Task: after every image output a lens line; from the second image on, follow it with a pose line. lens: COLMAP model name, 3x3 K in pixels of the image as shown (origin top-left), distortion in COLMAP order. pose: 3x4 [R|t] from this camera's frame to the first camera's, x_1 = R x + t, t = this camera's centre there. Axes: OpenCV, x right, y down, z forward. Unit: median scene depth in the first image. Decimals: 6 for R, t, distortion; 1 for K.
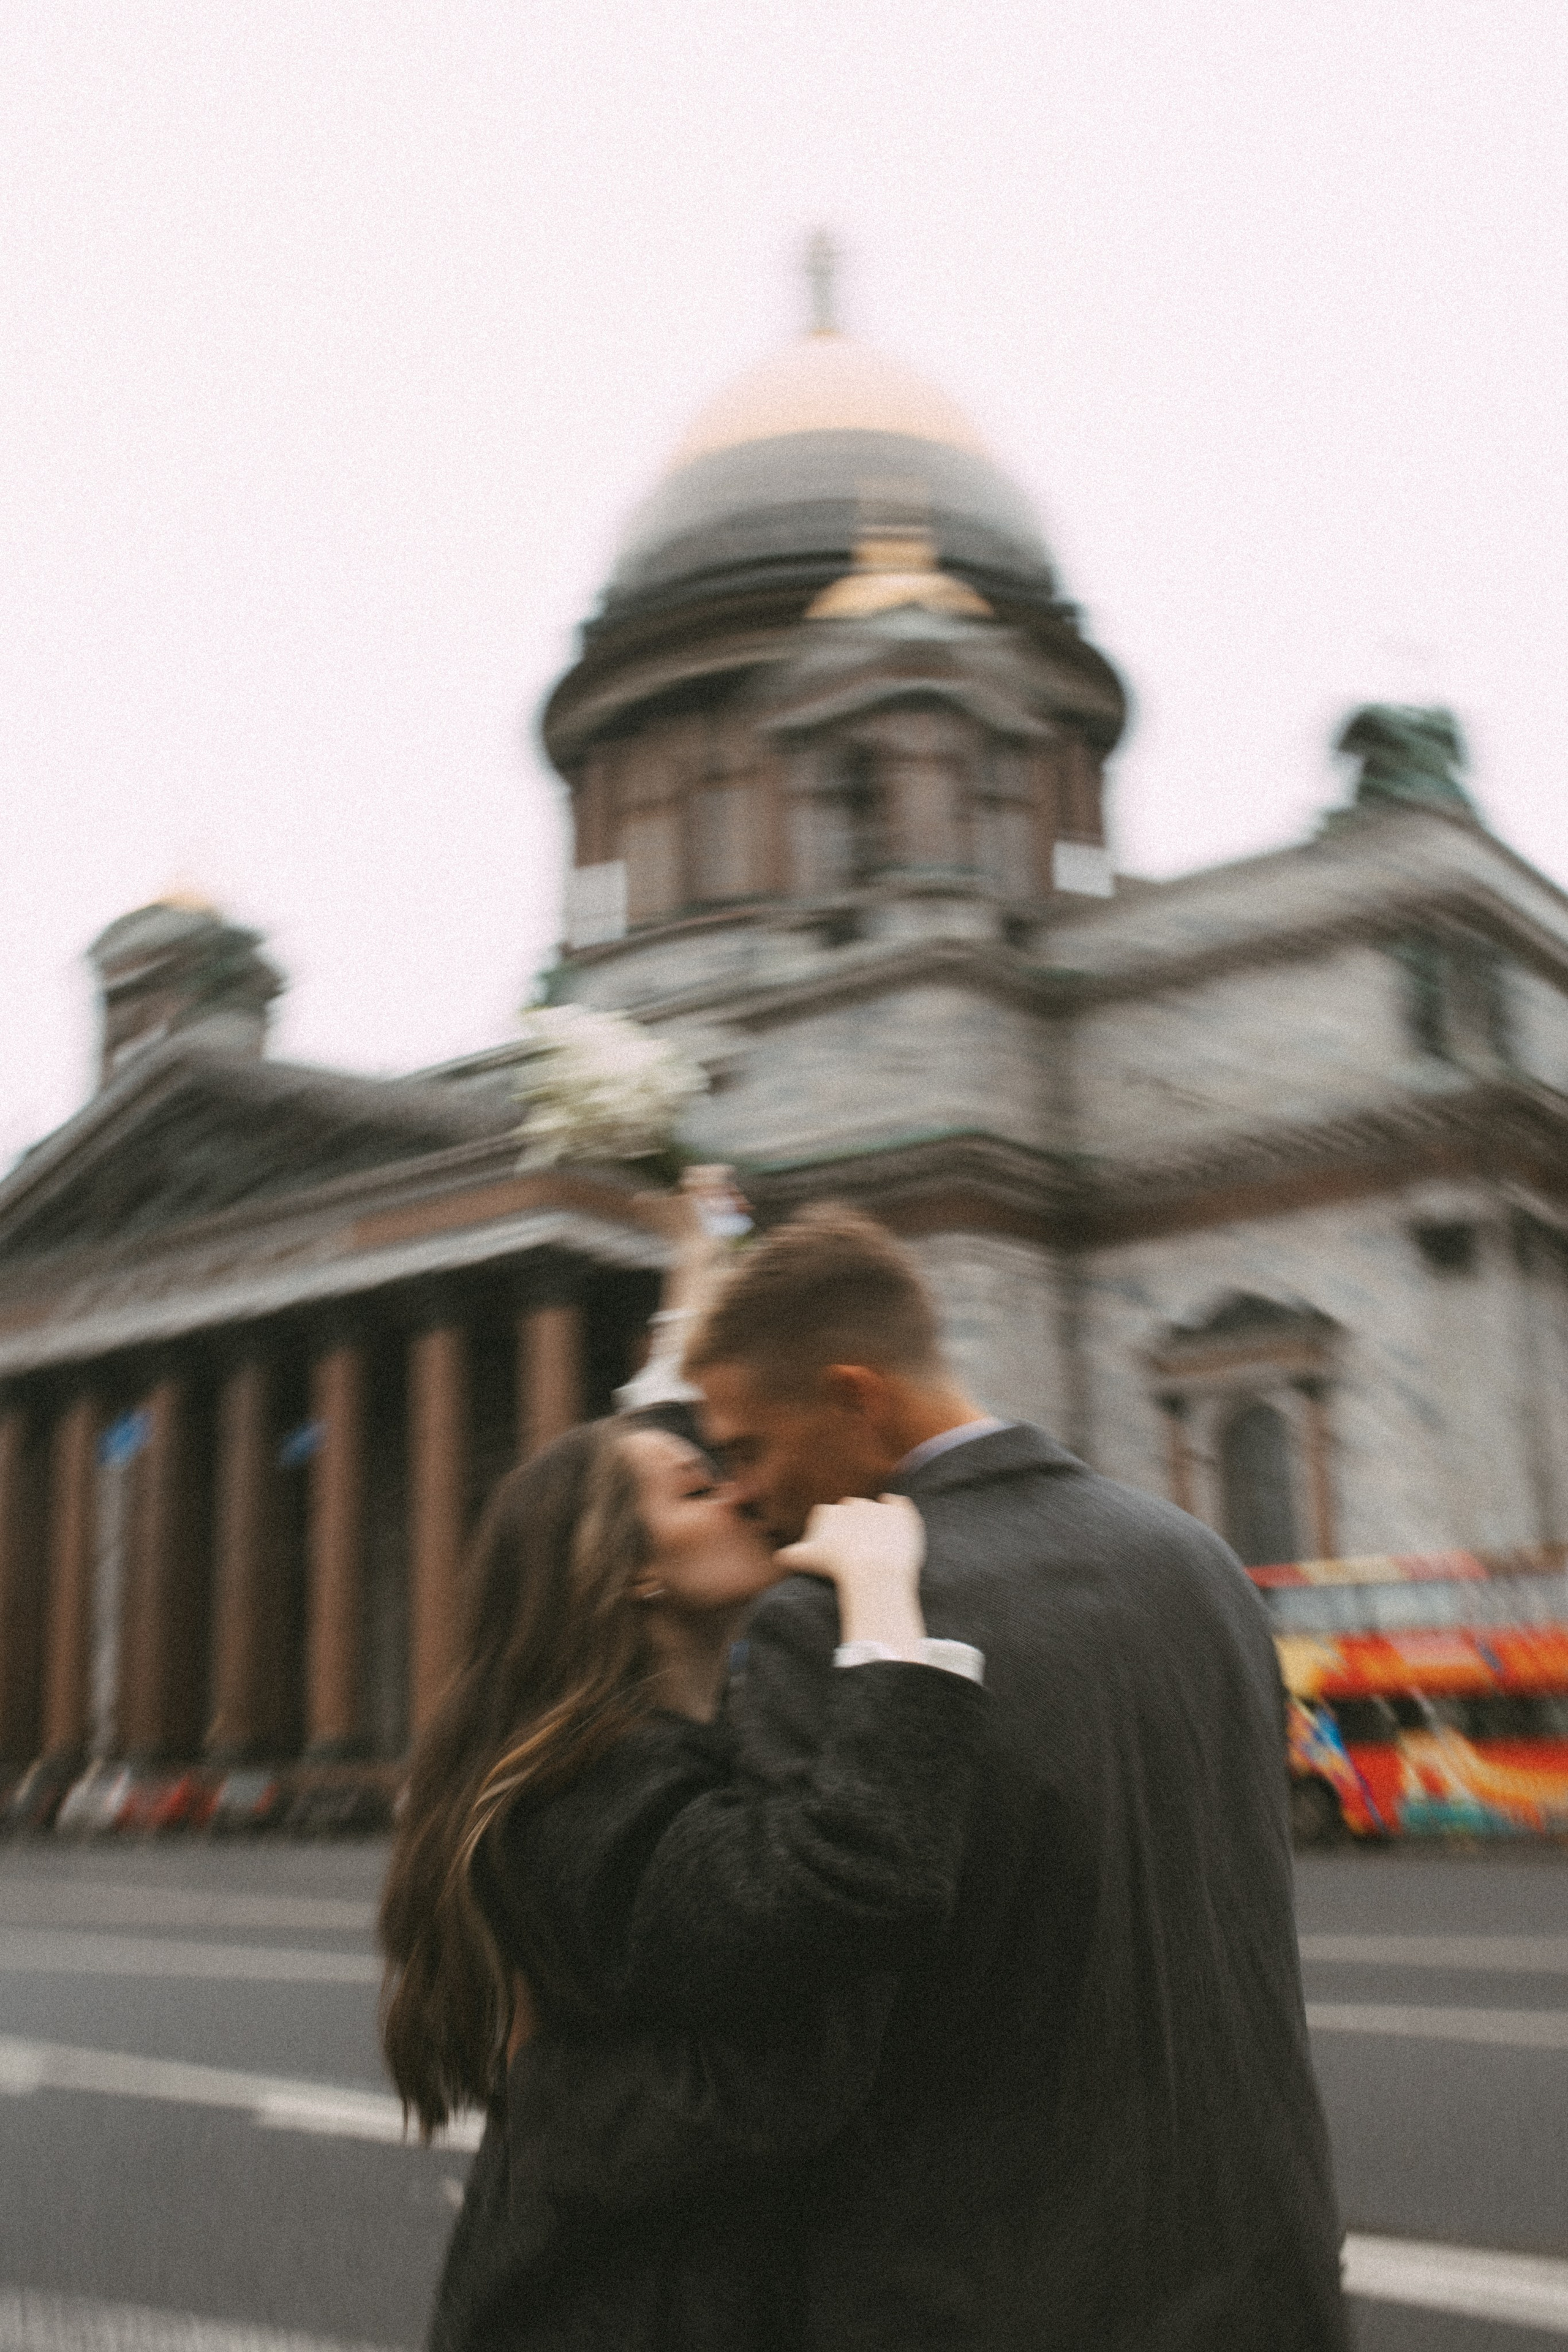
lens RADIAL K [[2309.1, 0, 784.0], [0, 2309.1, 1176.0], [0, 0, 1]] dist [-0.101025, 0.299978]
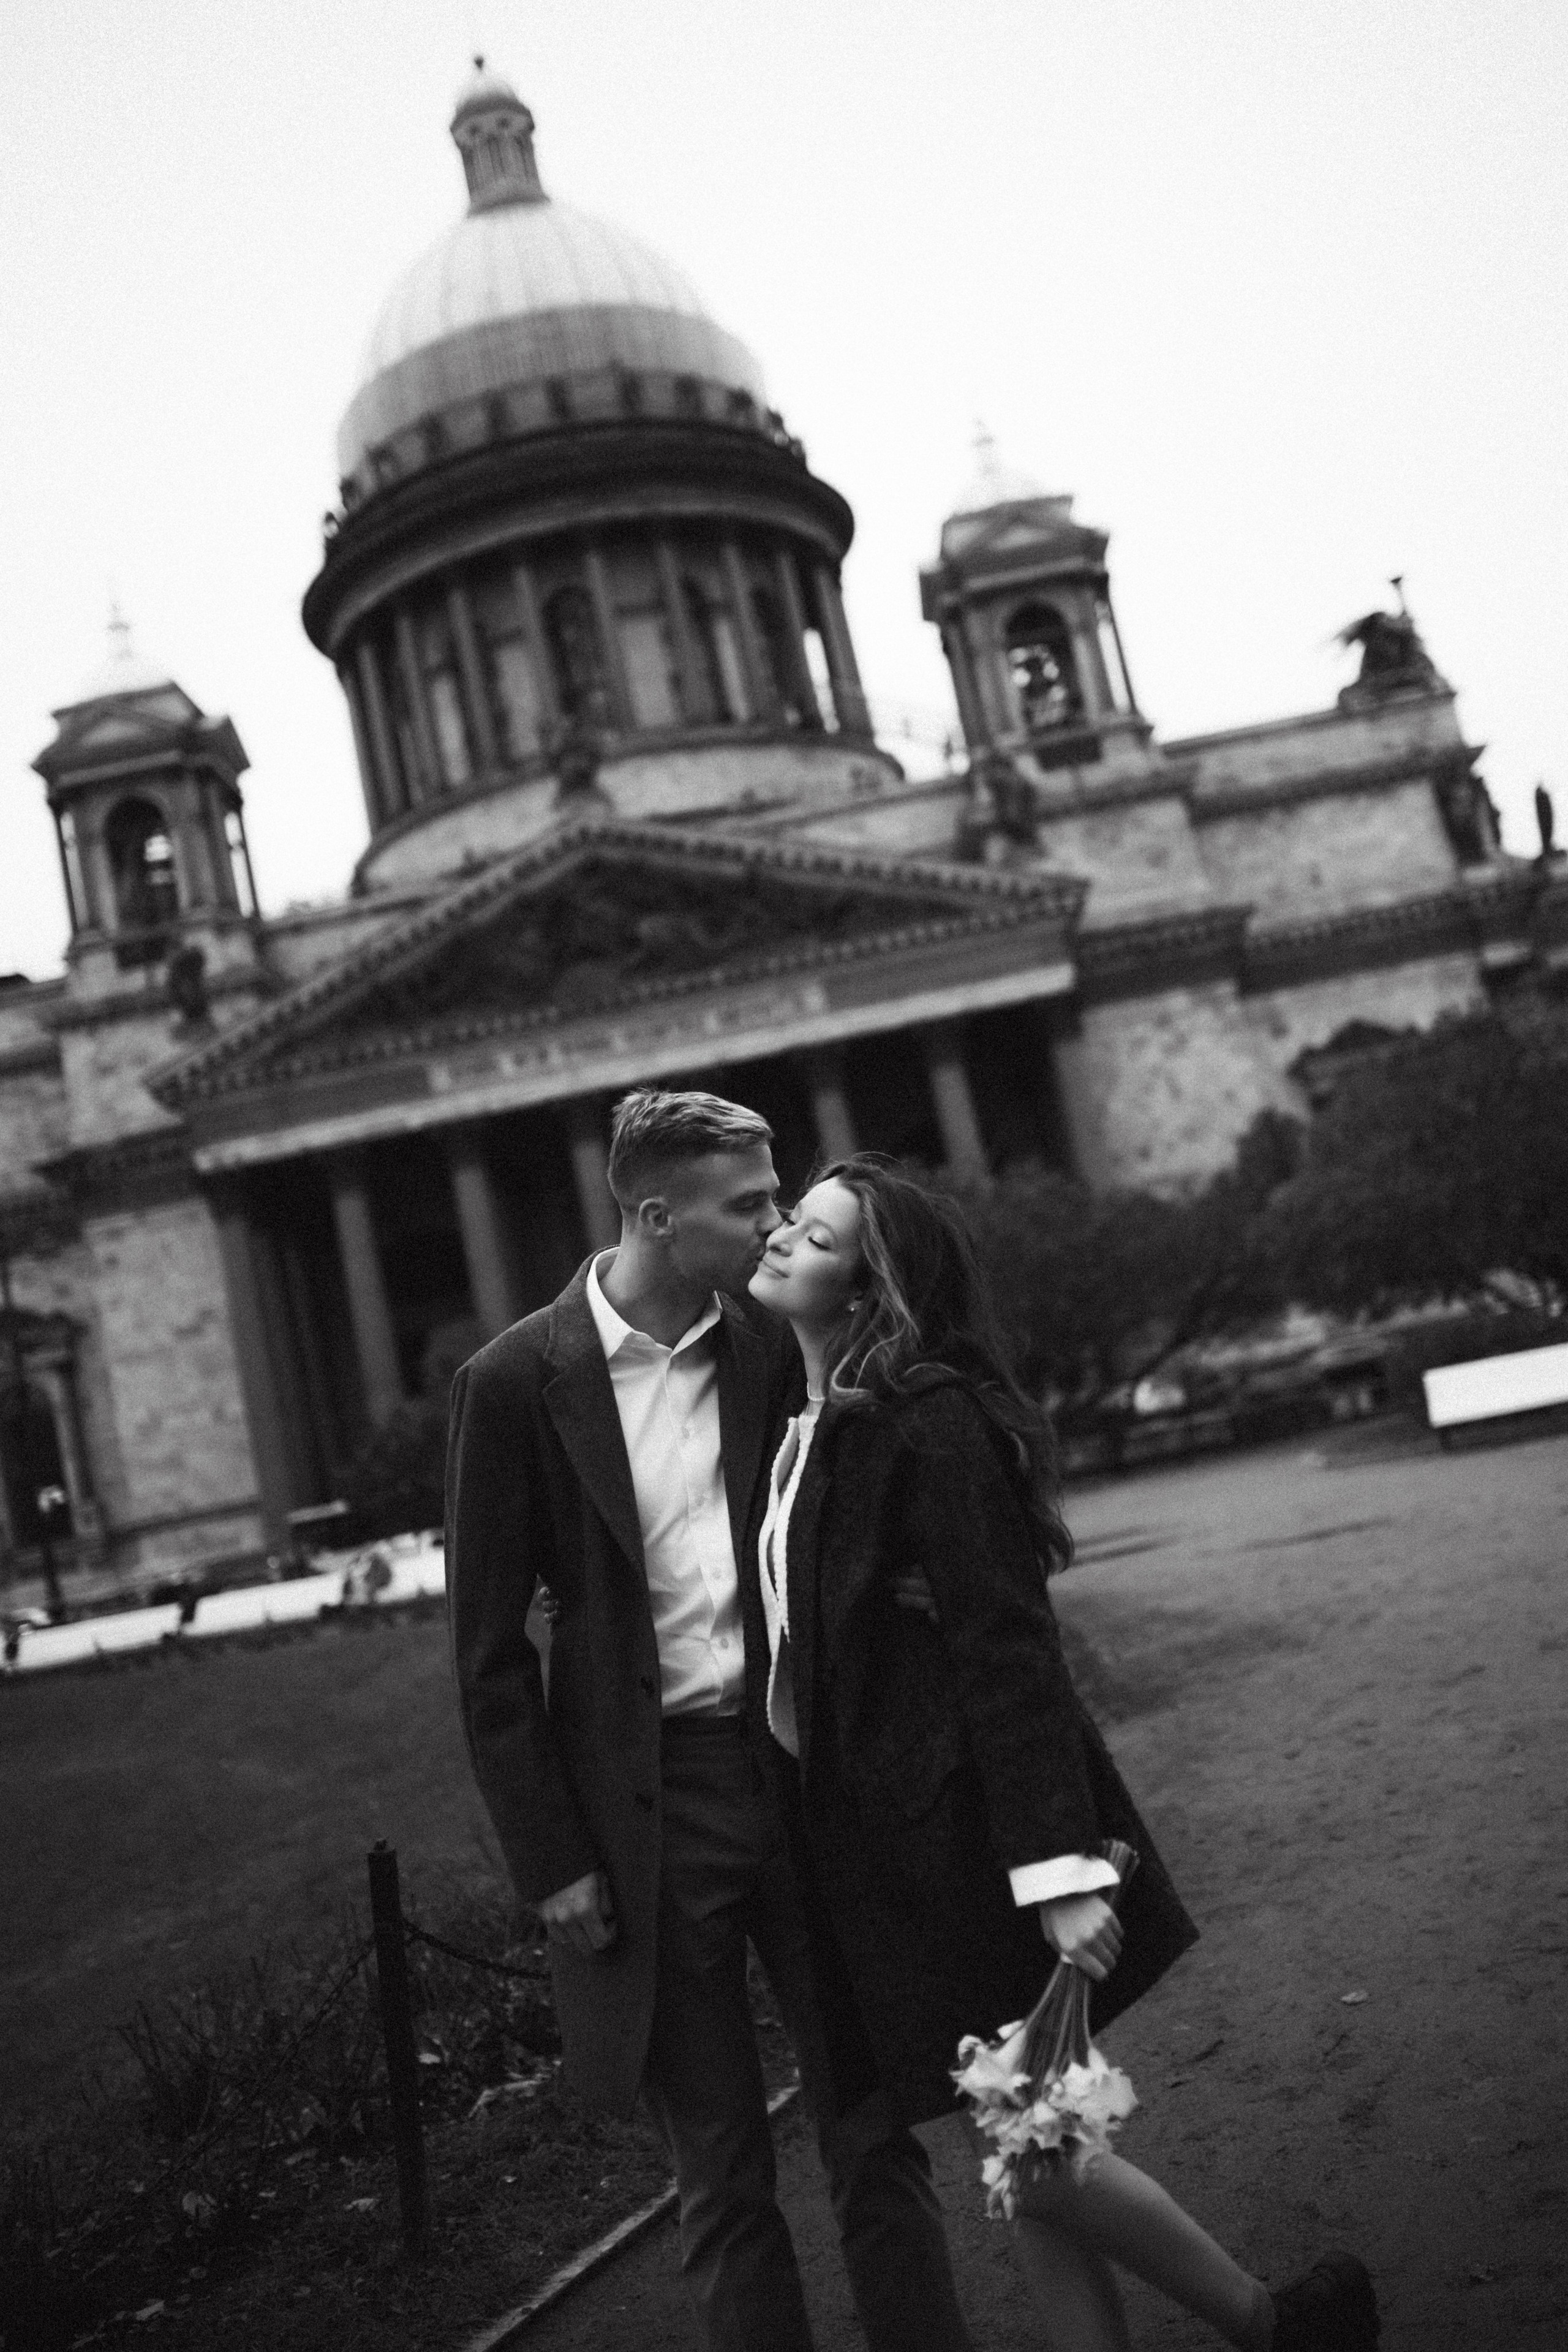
lens RADIAL K [[2323.4, 0, 784.0], [0, 2323.4, 1176.0], [0, 0, 1]] dist [-0.003704, -0.237685]
pose [[0.786604, -0.059166, 0.614617, -0.956355], [0.024119, 0.997583, 0.065164, 0.042294], [-0.616987, -0.036434, 0.786129, 0.069844]]
